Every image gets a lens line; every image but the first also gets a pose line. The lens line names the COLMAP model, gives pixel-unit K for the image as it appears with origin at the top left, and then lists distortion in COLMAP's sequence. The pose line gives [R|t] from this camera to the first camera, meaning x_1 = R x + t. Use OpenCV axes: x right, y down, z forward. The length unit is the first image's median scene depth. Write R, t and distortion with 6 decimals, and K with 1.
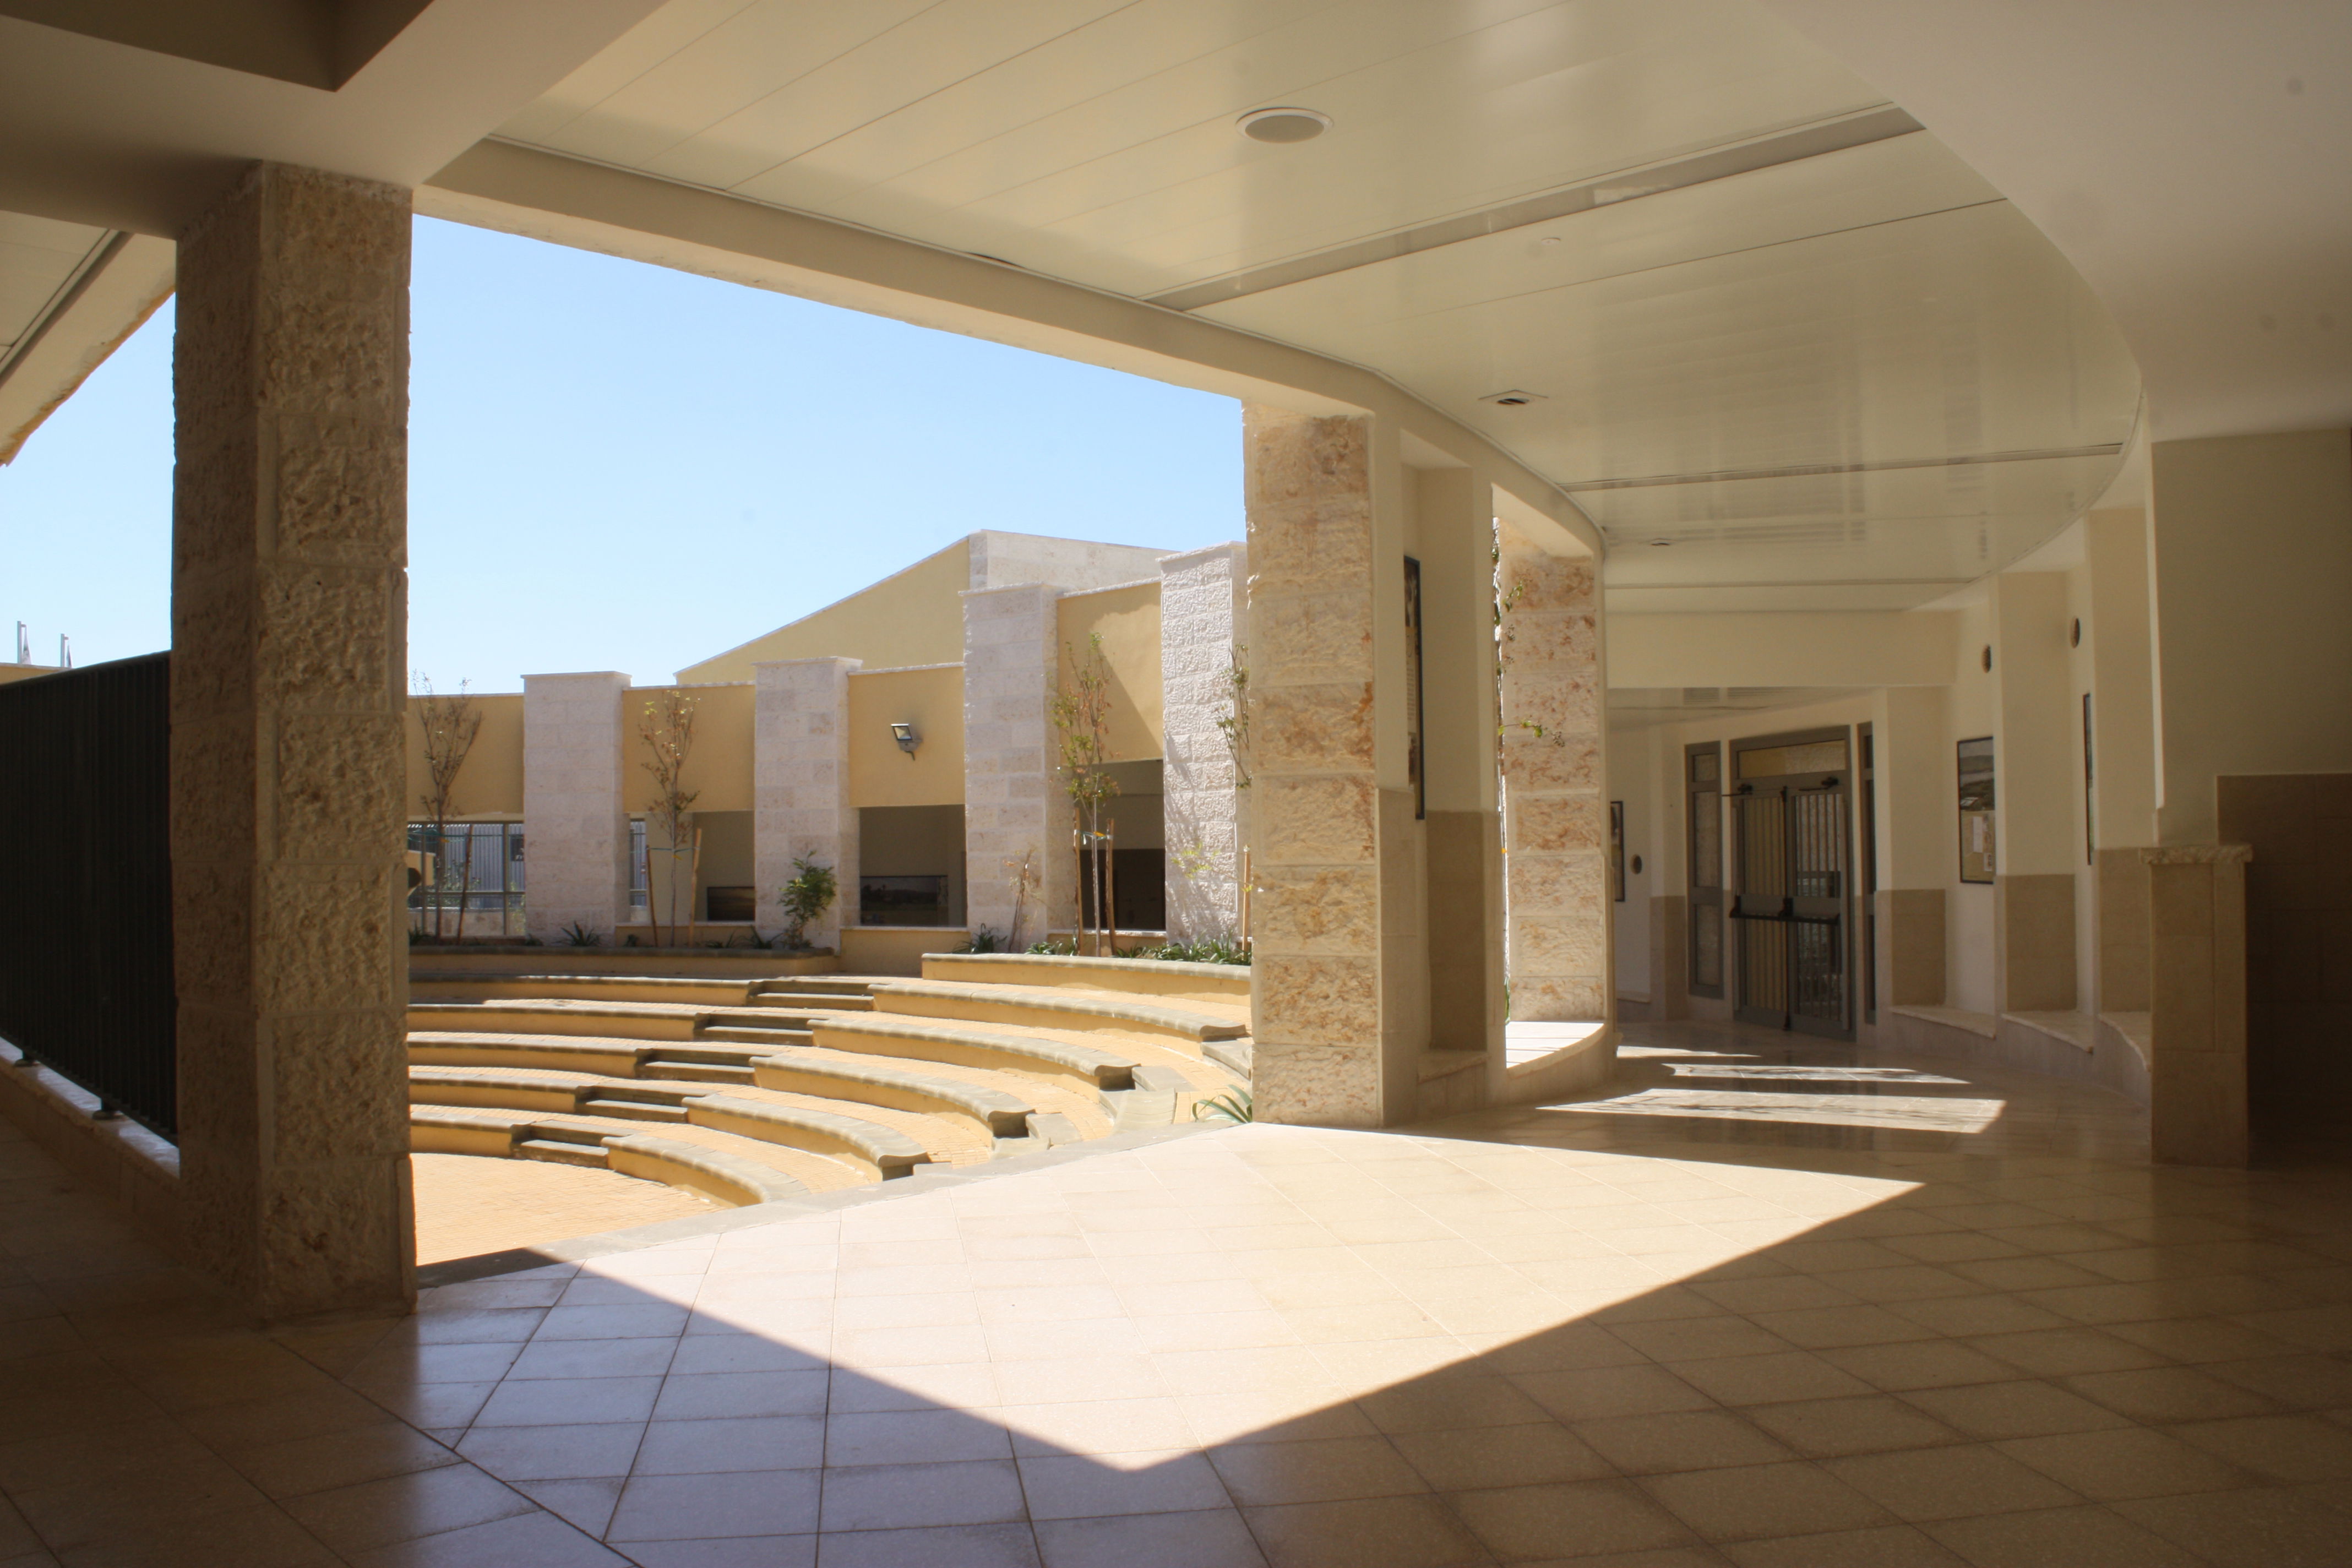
lens RADIAL K [[1956.3, 0, 1176.0], [0, 1956.3, 784.0], [0, 0, 1]] dist [-0.166253, 0.144025]
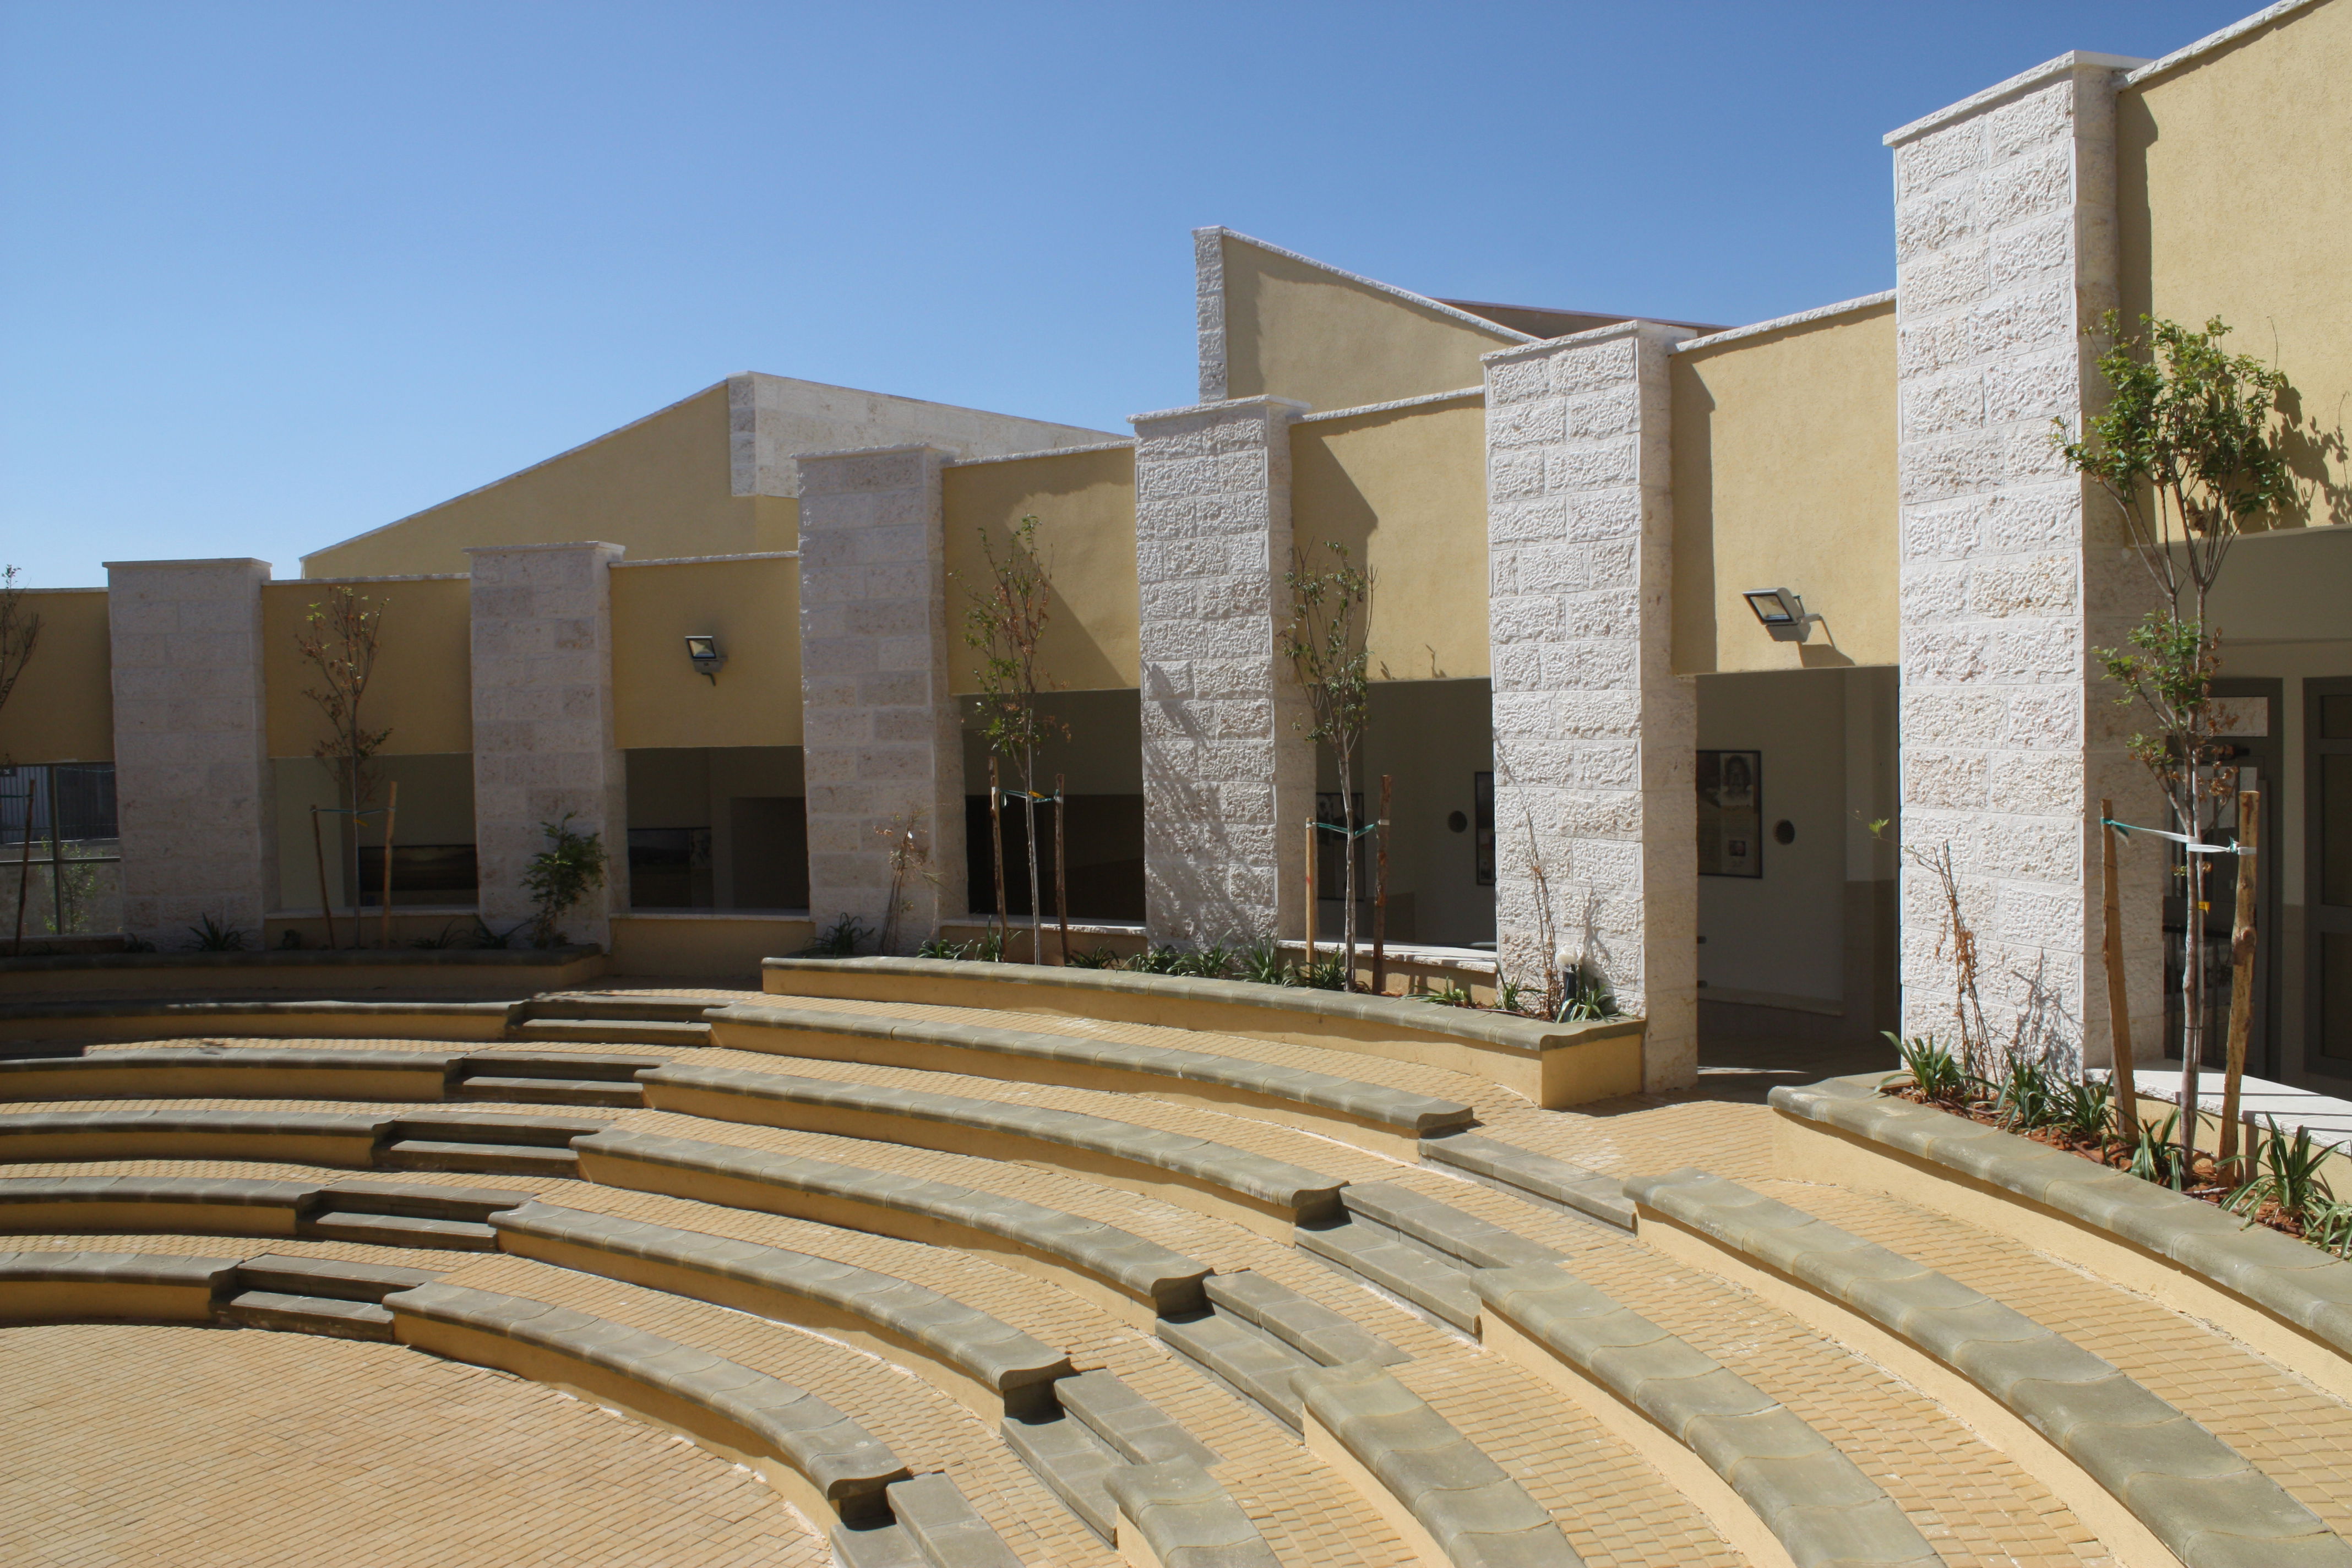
lens RADIAL K [[1956.3, 0, 1176.0], [0, 1956.3, 784.0], [0, 0, 1]] dist [-0.166253, 0.144025]
pose [[0.961303, -0.018730, 0.274854, -0.178526], [-0.000021, 0.997681, 0.068061, -0.026210], [-0.275492, -0.065433, 0.959074, 0.271265]]
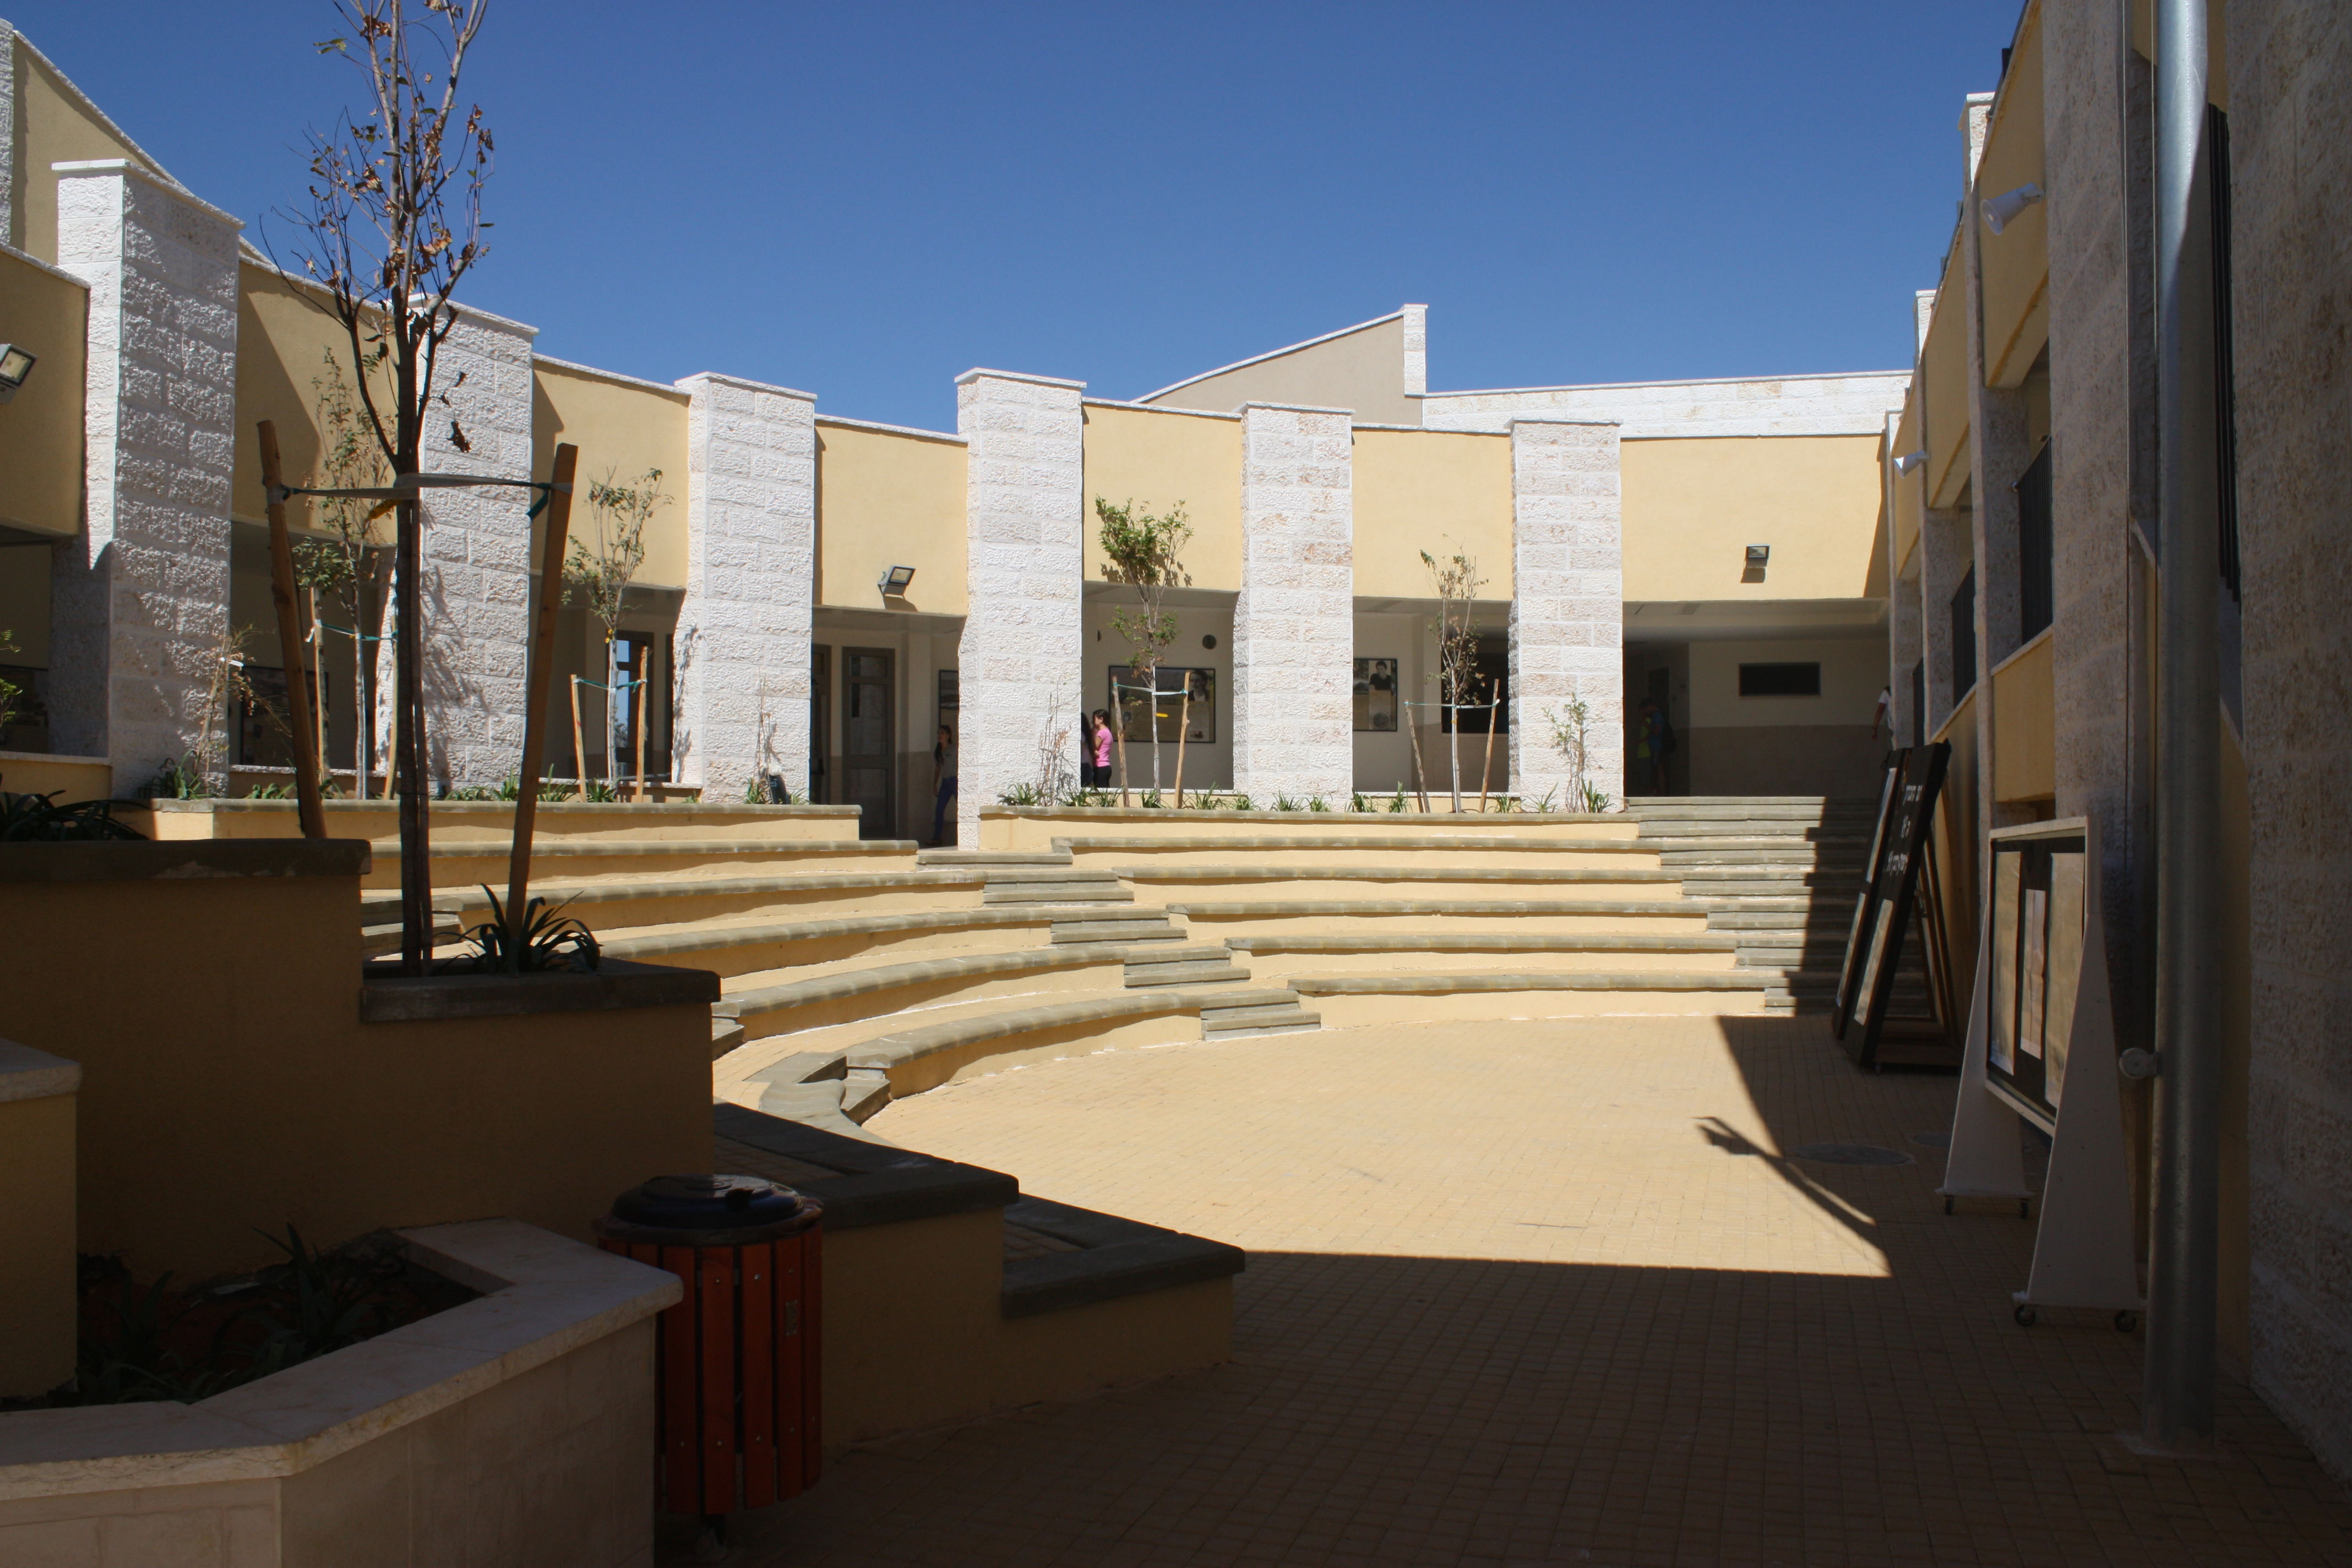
lens RADIAL K [[1956.3, 0, 1176.0], [0, 1956.3, 784.0], [0, 0, 1]] dist [-0.166253, 0.144025]
pose [[-0.531444, 0.041173, 0.846092, -0.738473], [-0.016726, 0.998113, -0.059076, 0.110373], [-0.846928, -0.045547, -0.529753, 1.049799]]
